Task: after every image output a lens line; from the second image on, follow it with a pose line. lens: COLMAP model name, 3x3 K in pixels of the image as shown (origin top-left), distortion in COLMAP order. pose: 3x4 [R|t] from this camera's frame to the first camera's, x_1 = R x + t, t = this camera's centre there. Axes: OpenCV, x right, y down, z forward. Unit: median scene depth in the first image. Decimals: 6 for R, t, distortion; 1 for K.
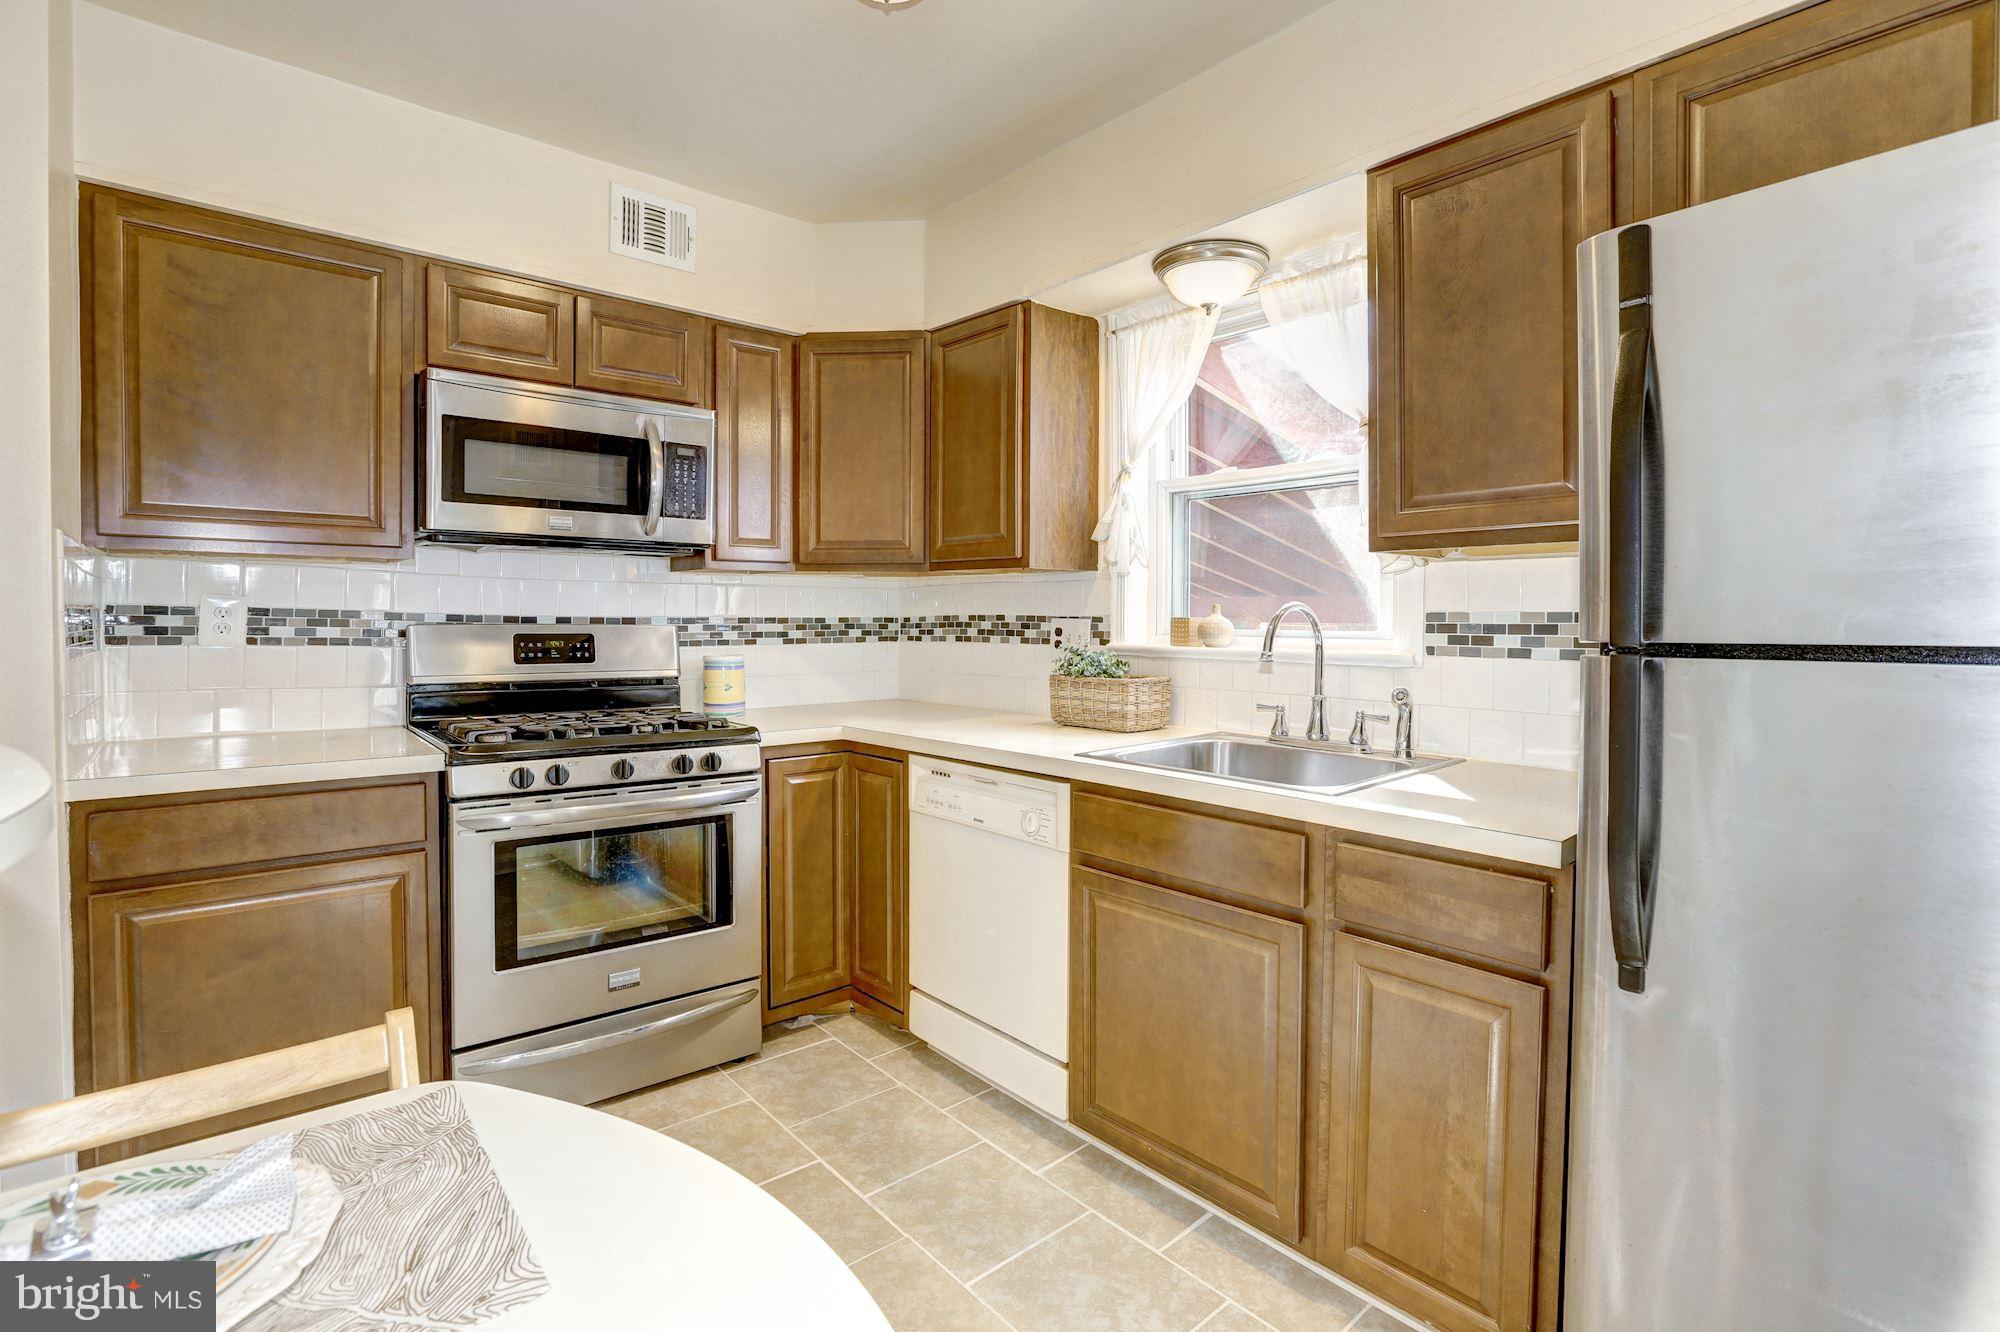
lens RADIAL K [[930.5, 0, 951.1], [0, 930.5, 636.6], [0, 0, 1]] dist [-0.040043, 0.000221]
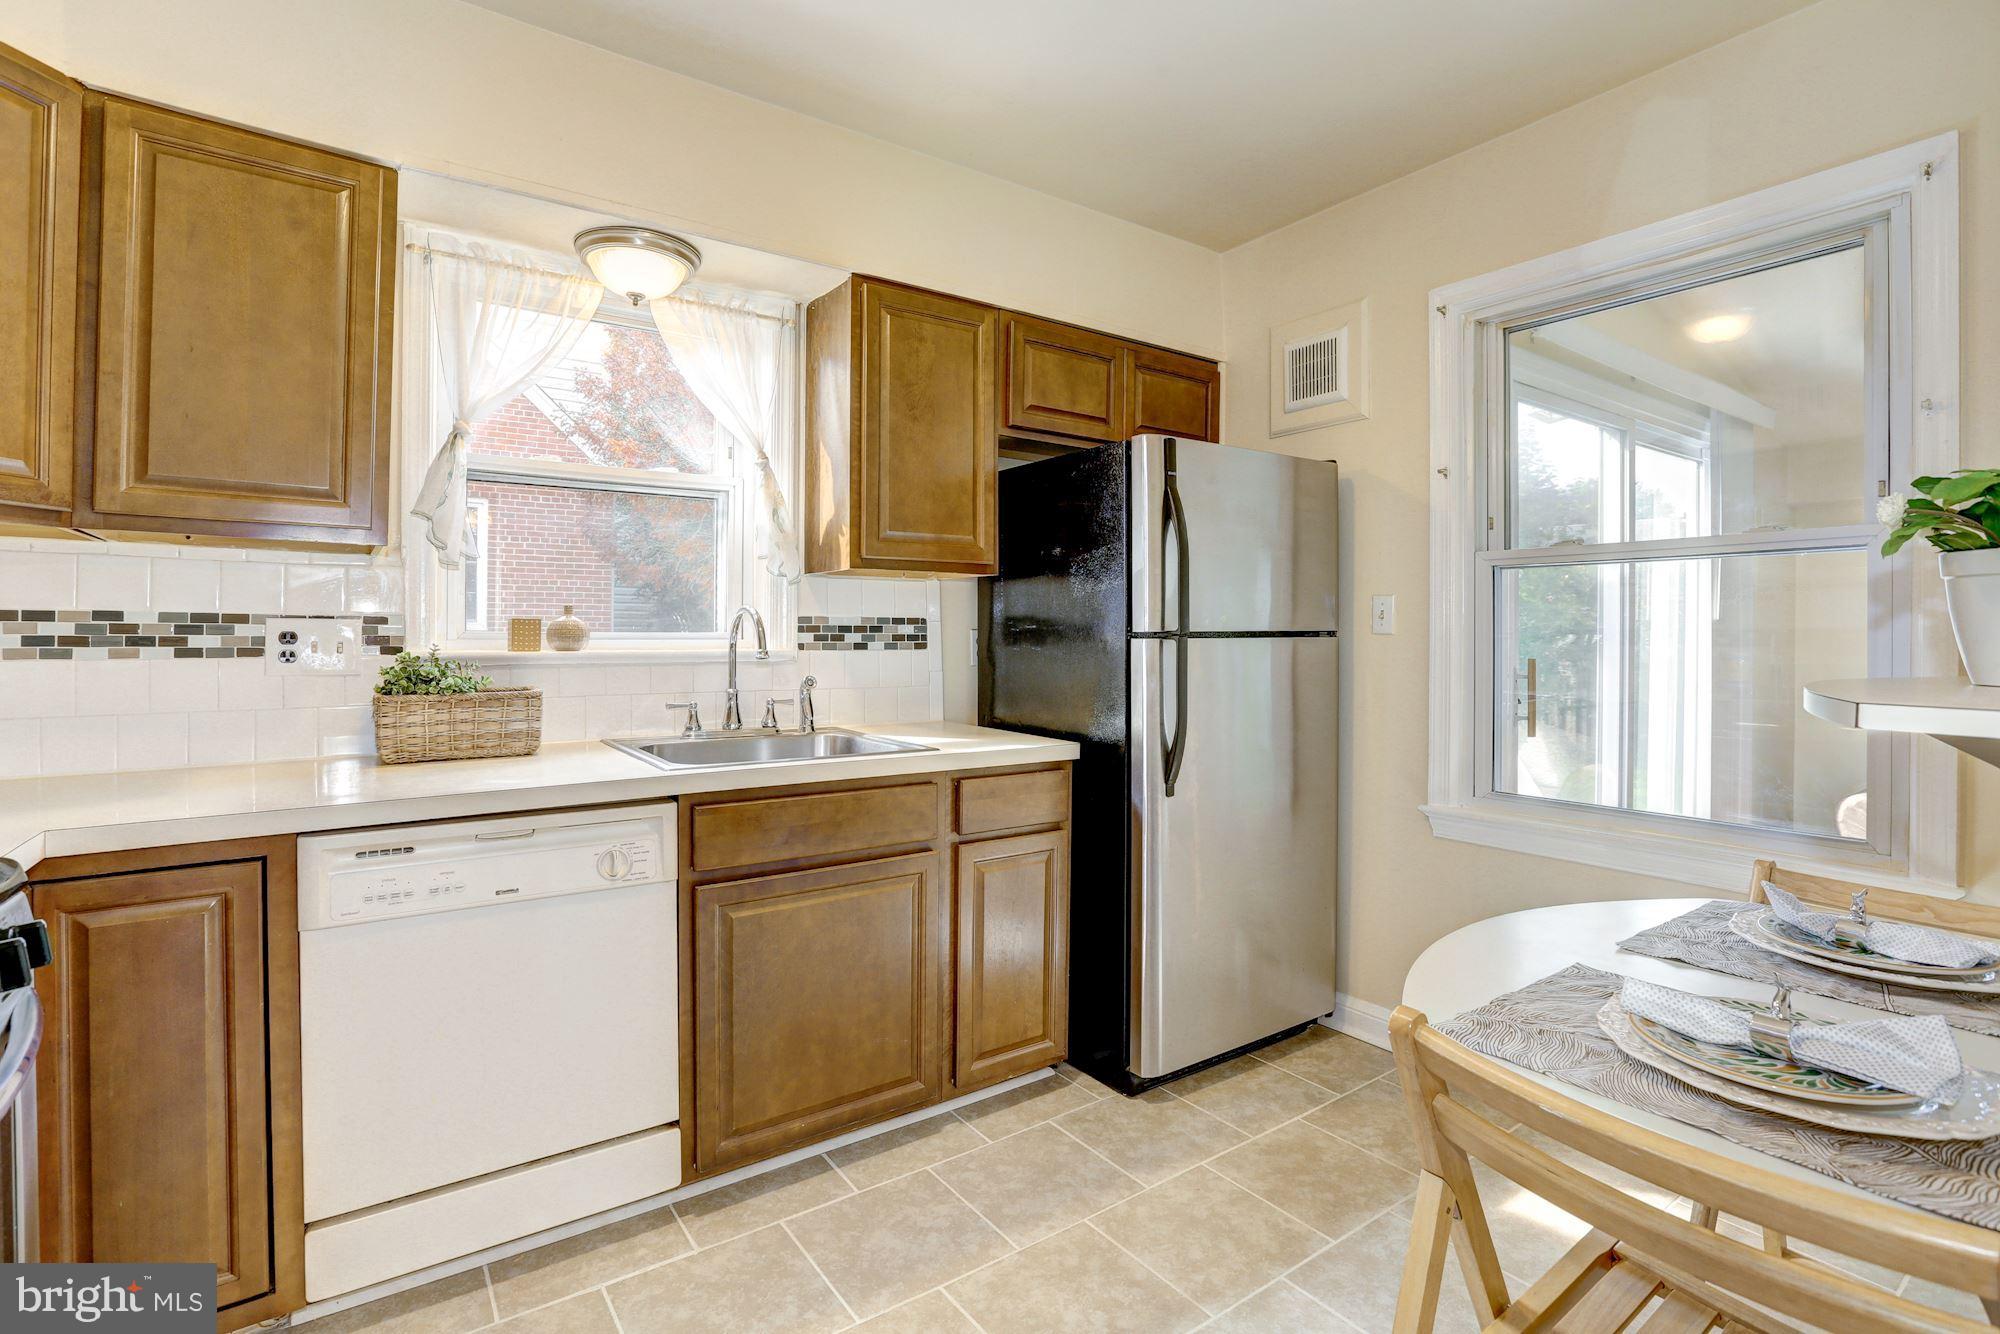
lens RADIAL K [[929.9, 0, 1001.5], [0, 929.9, 632.8], [0, 0, 1]] dist [-0.053802, 0.020632]
pose [[0.076348, -0.001417, 0.997080, -0.560187], [0.018192, 0.999835, 0.000028, 0.000982], [-0.996915, 0.018137, 0.076361, 0.475536]]
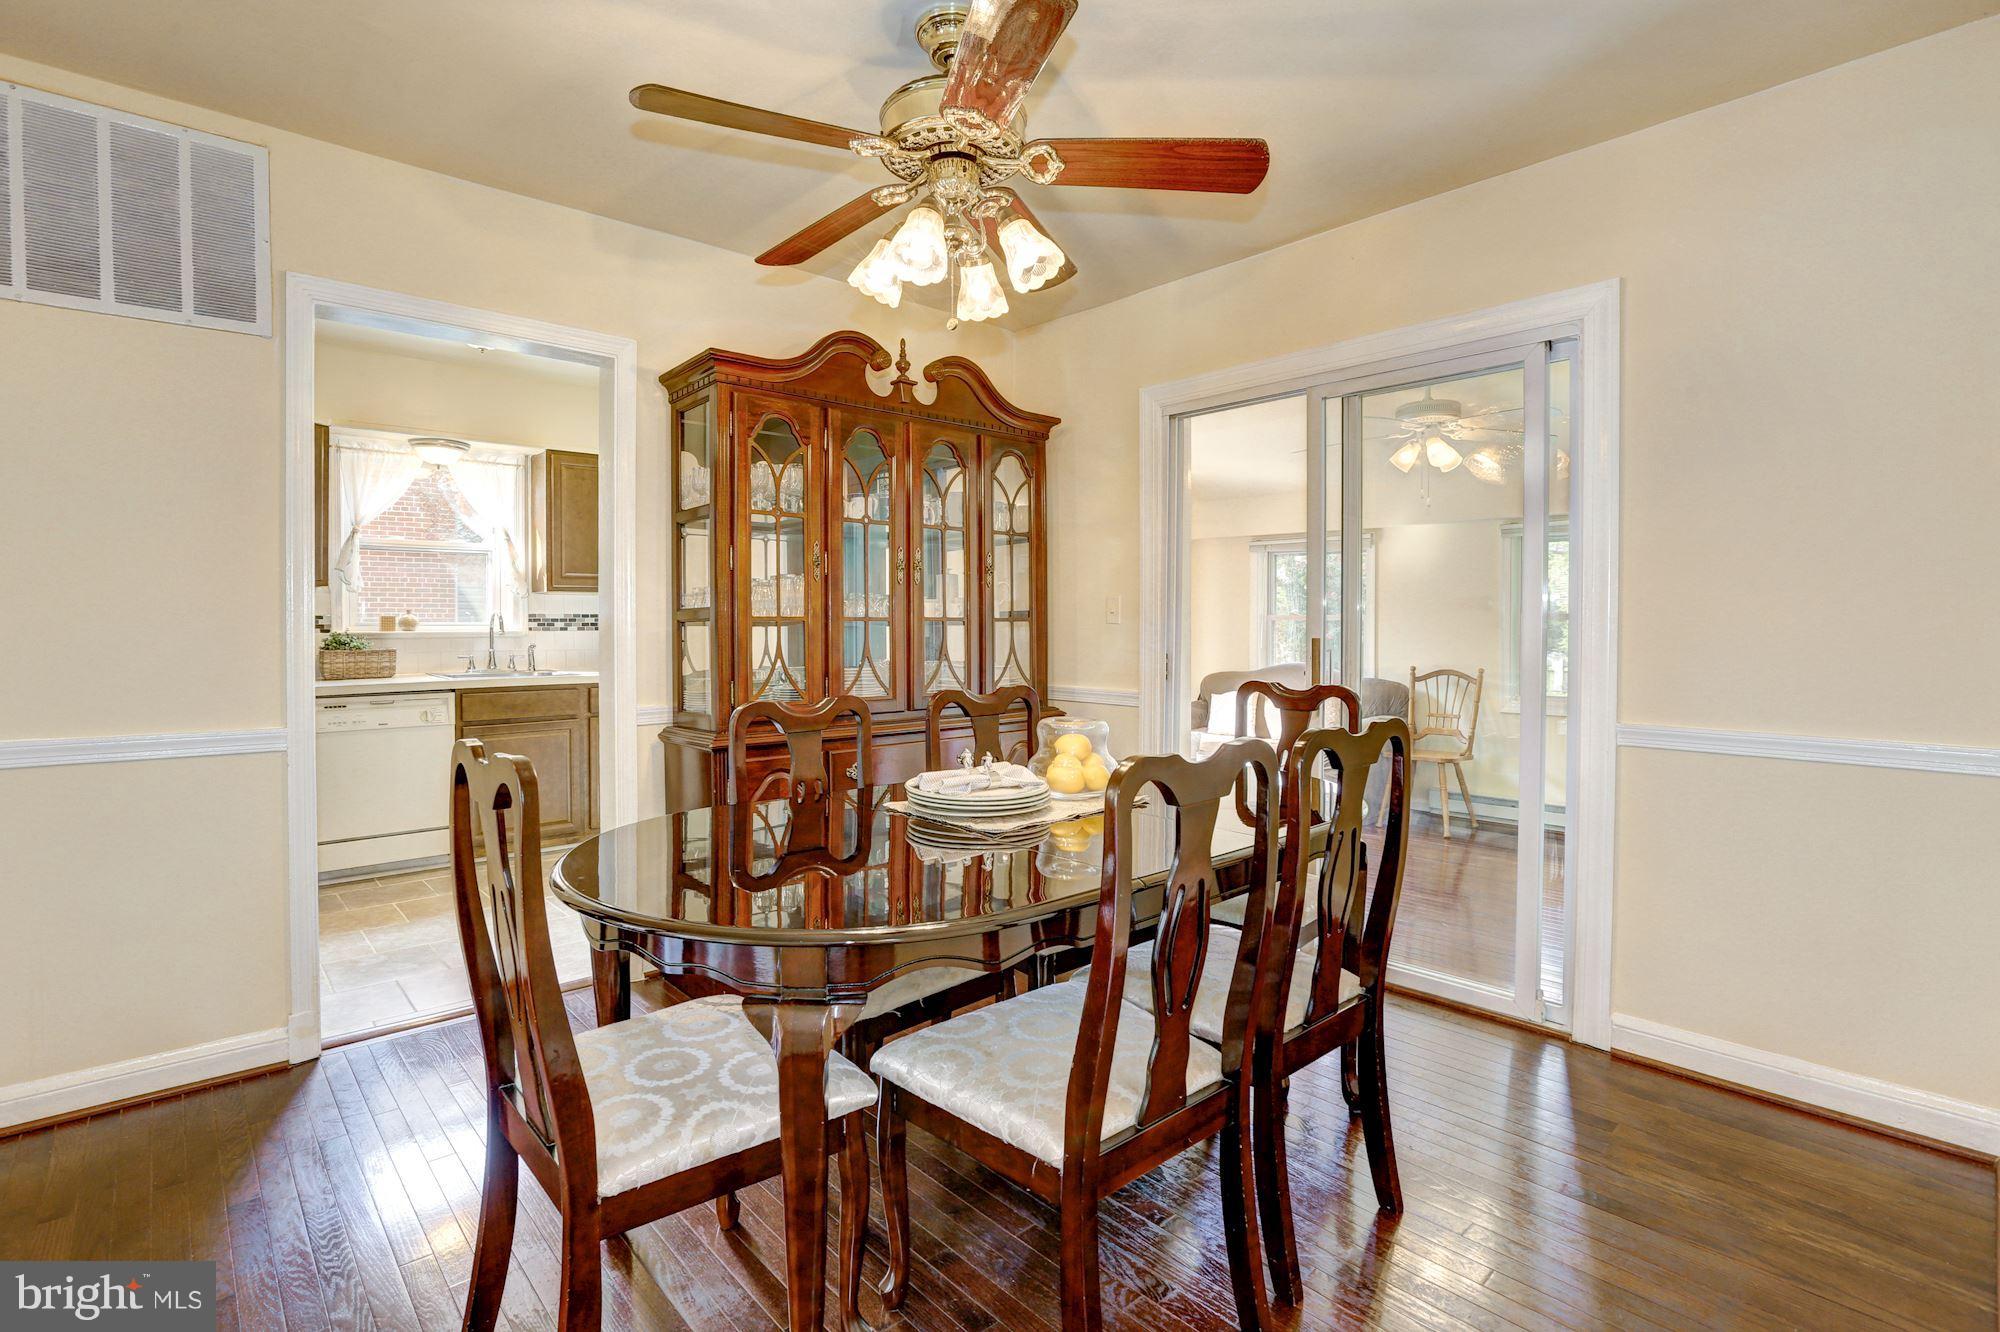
lens RADIAL K [[930.5, 0, 951.1], [0, 930.5, 636.6], [0, 0, 1]] dist [-0.040043, 0.000221]
pose [[-0.006542, -0.020129, 0.999776, -1.552024], [0.020412, 0.999586, 0.020259, 0.006283], [-0.999770, 0.020540, -0.006128, -0.113184]]
